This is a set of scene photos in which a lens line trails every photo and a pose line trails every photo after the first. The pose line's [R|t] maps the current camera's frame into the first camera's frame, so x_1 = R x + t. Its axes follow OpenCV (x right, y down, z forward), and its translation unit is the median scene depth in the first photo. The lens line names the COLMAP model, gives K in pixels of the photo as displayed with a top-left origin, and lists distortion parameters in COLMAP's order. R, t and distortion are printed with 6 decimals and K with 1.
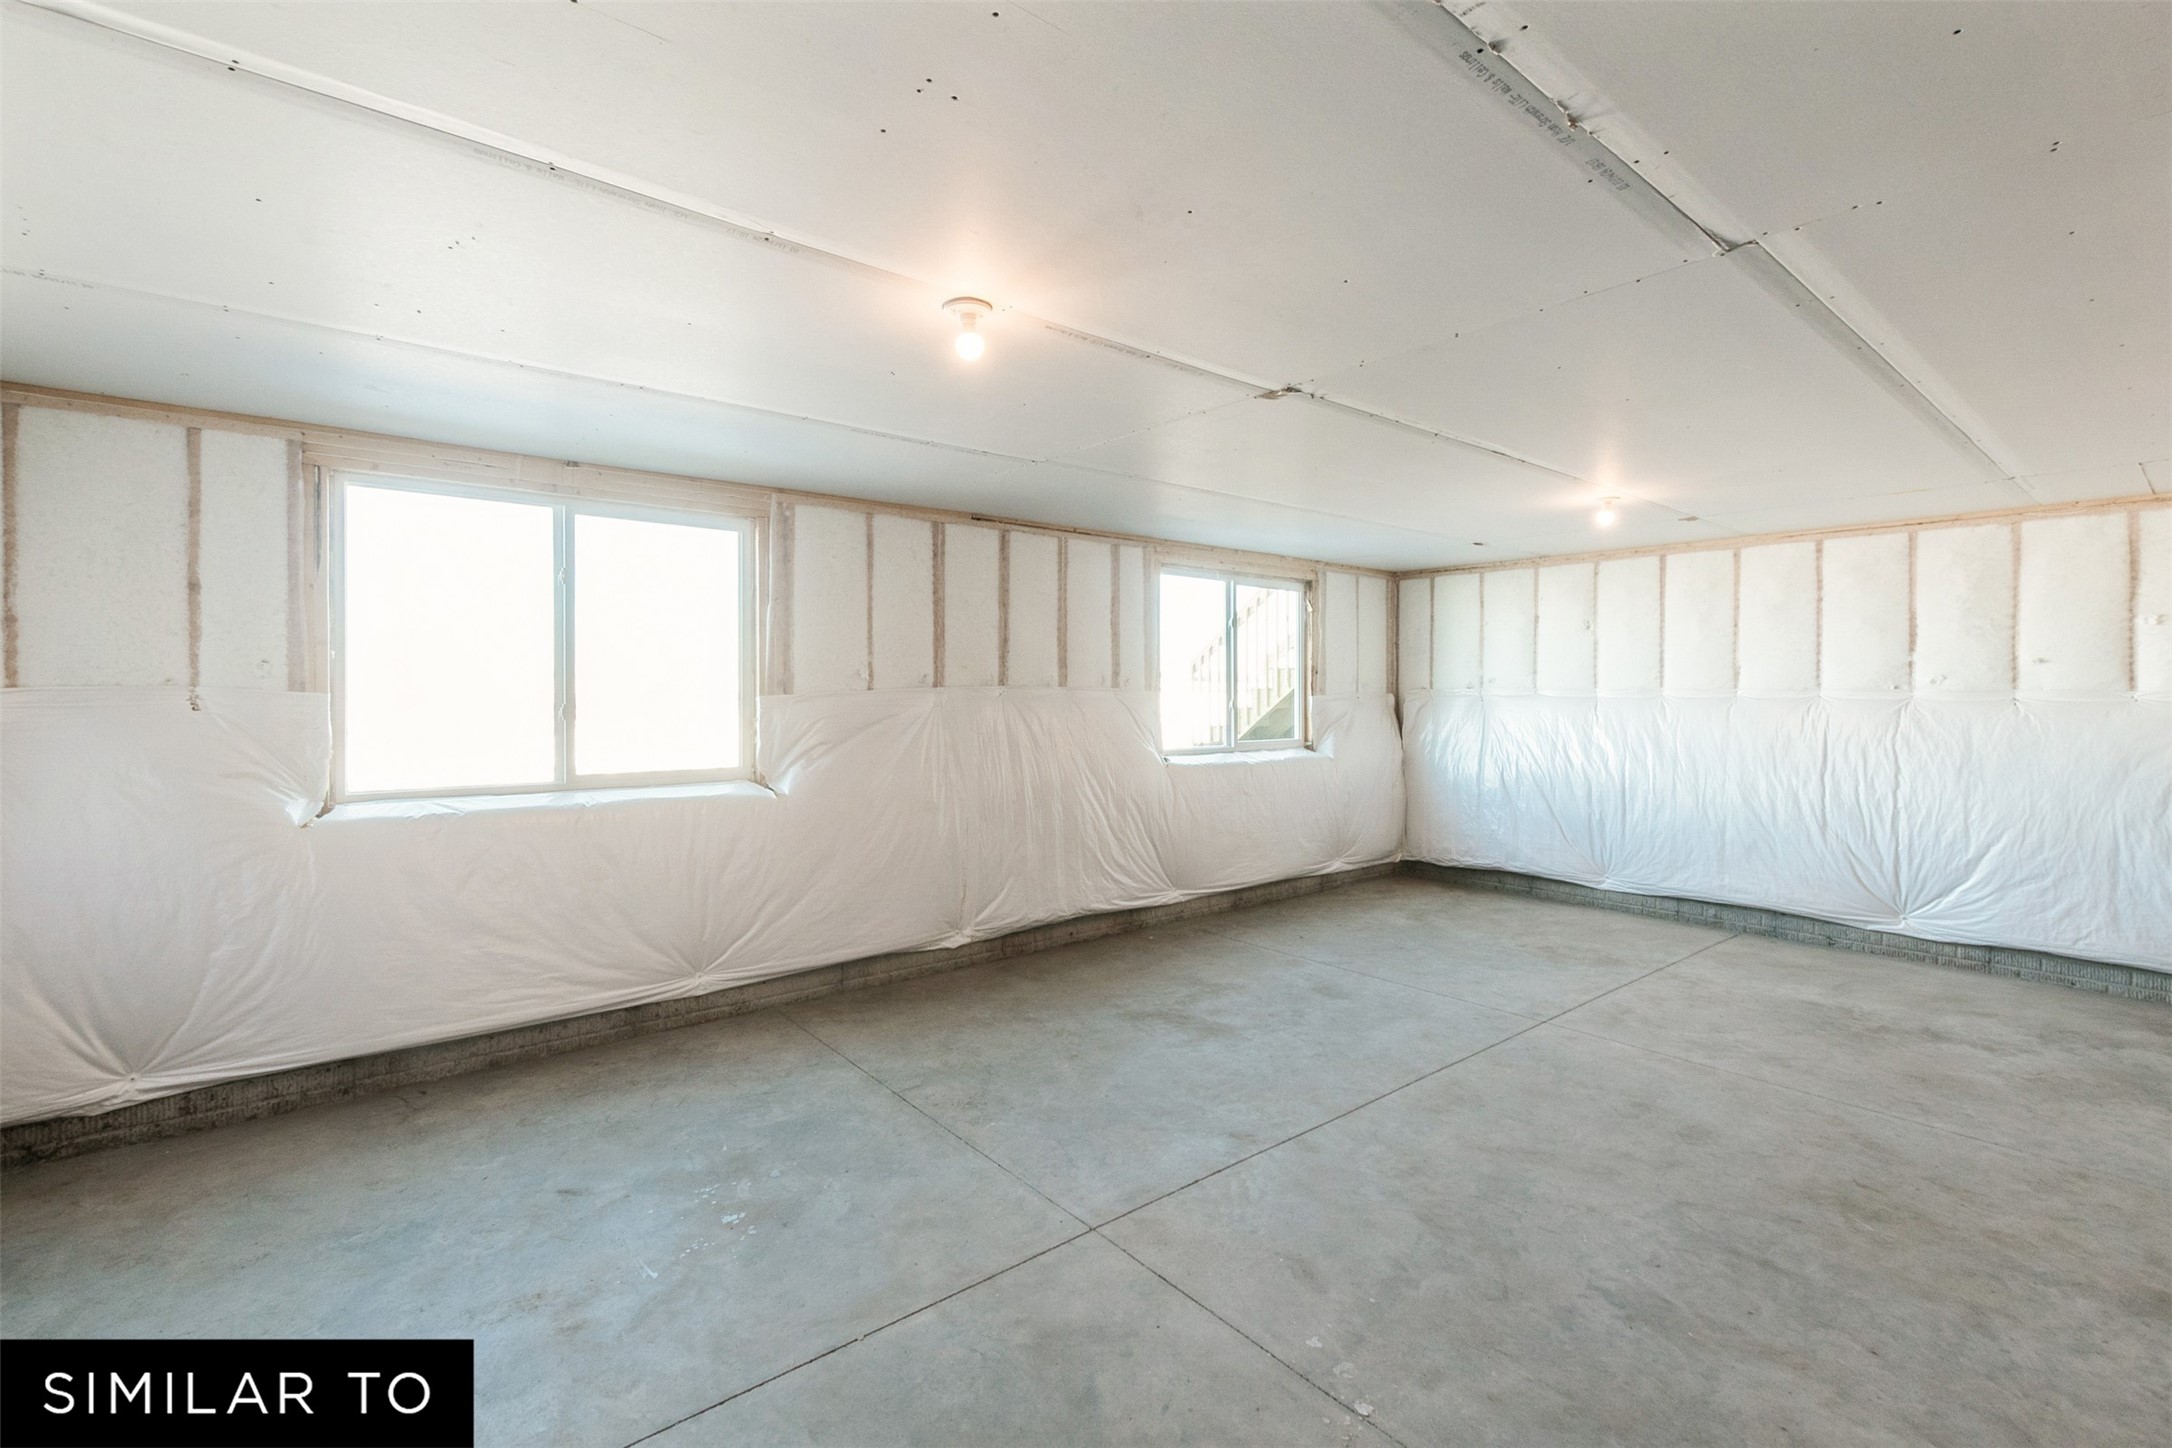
lens RADIAL K [[947.5, 0, 1085.0], [0, 947.5, 709.2], [0, 0, 1]] dist [0.006423, -0.001748]
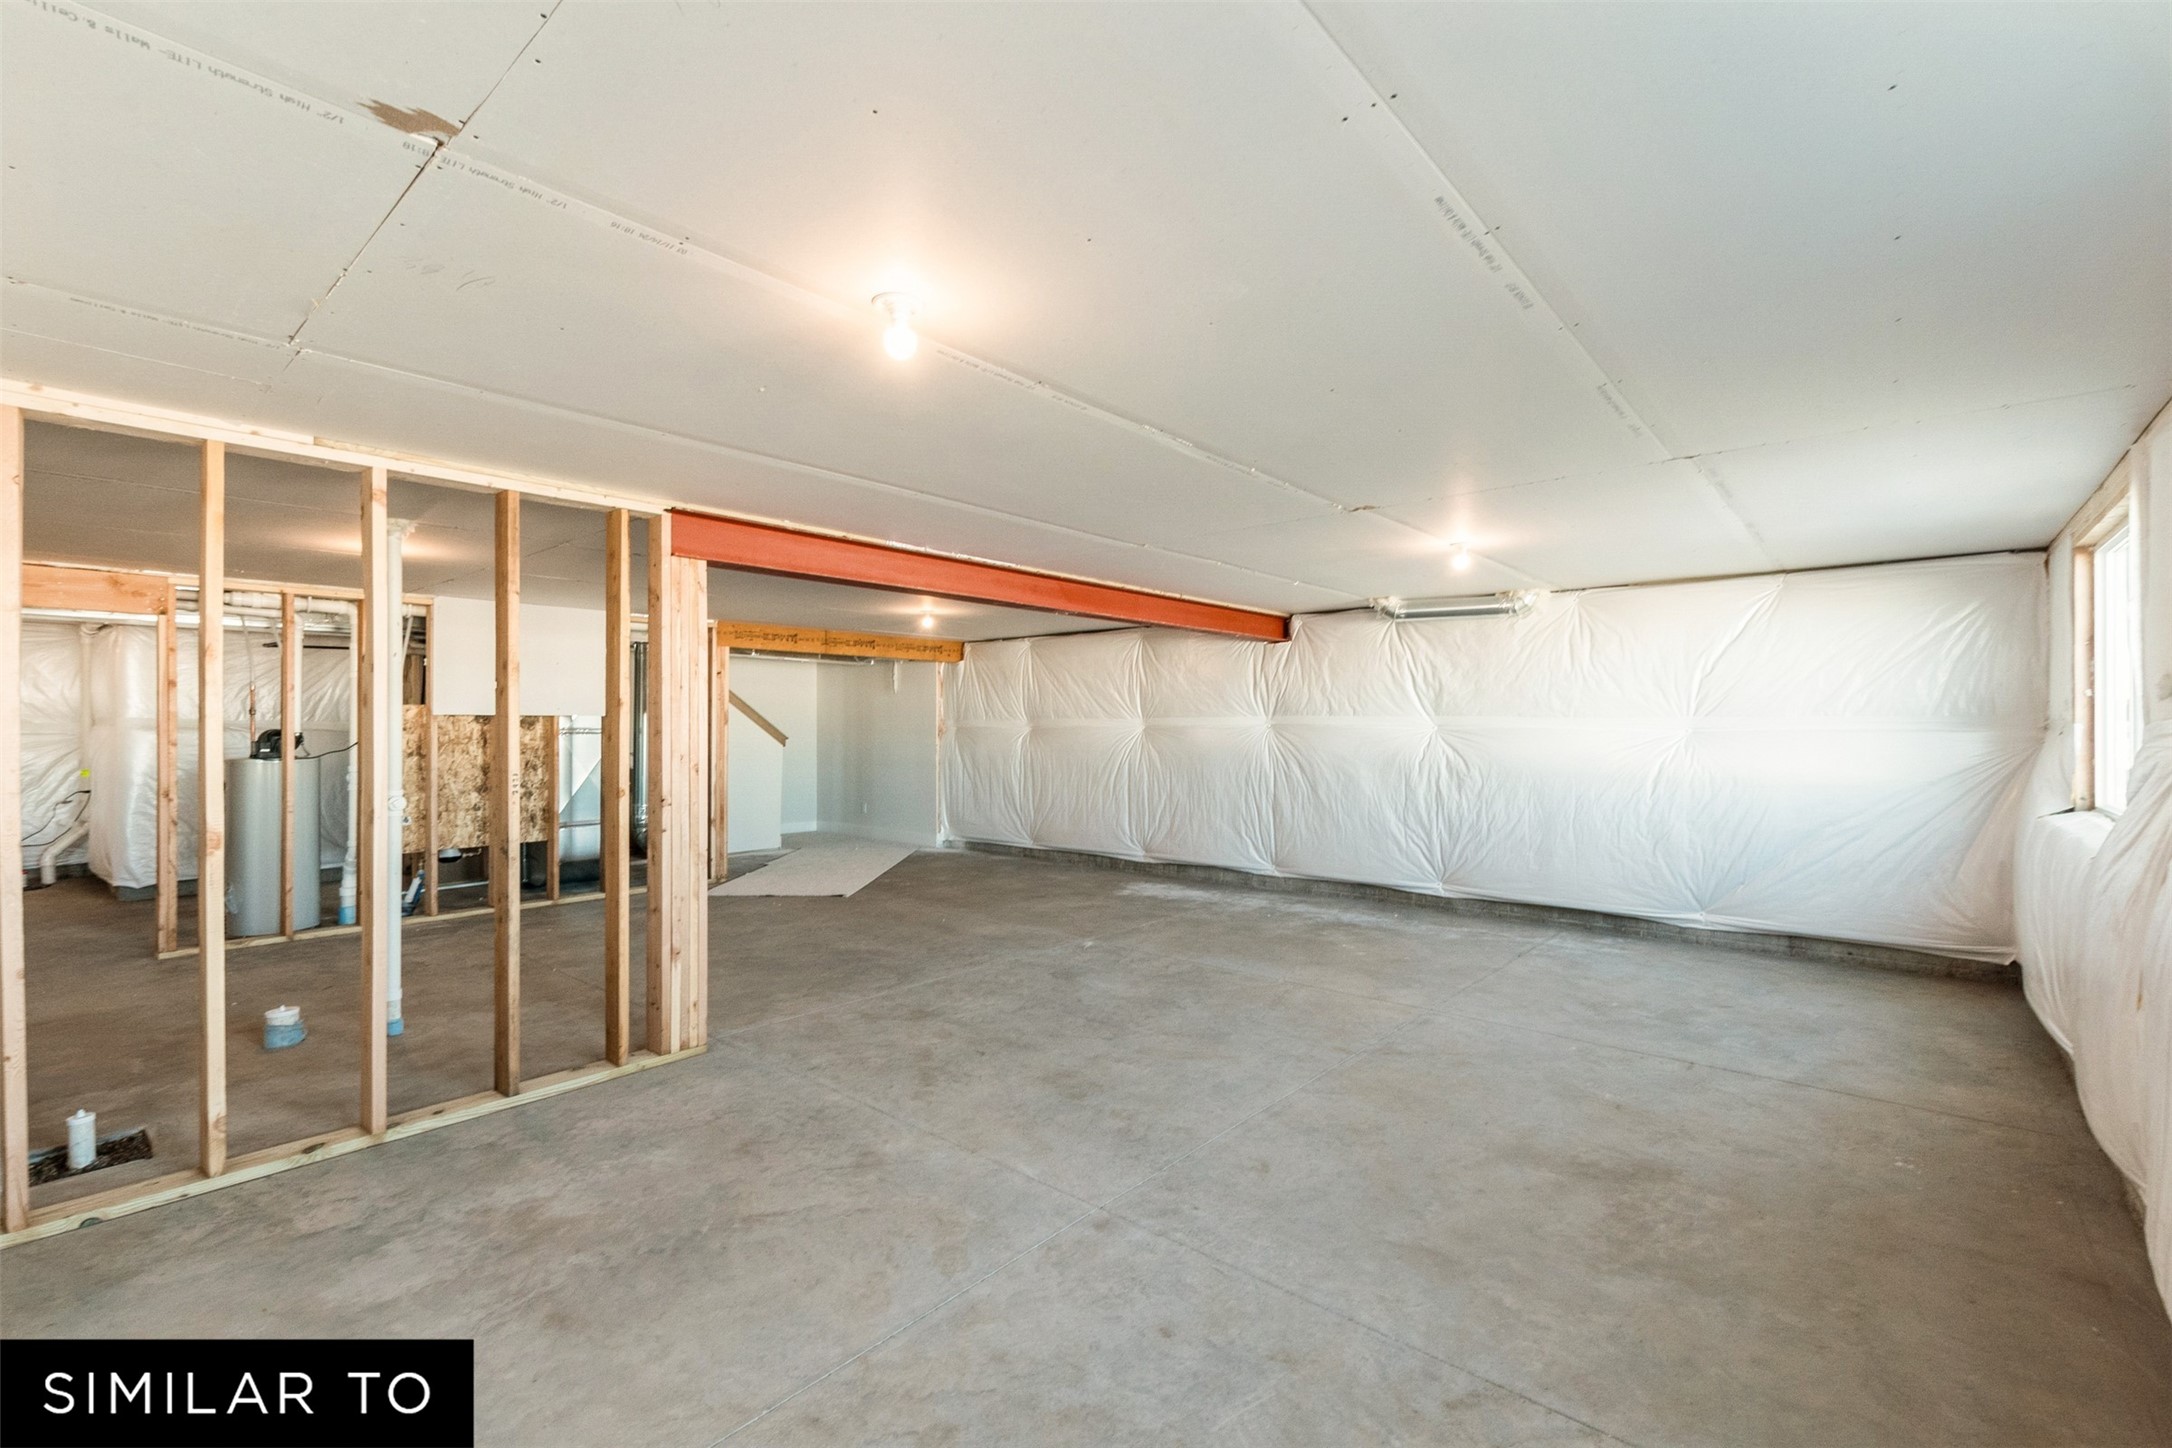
lens RADIAL K [[947.5, 0, 1086.3], [0, 947.5, 720.9], [0, 0, 1]] dist [0.006423, -0.001748]
pose [[-0.985060, -0.000793, -0.172212, 0.730221], [-0.003113, 0.999908, 0.013203, -0.032111], [0.172186, 0.013542, -0.984971, 1.988554]]
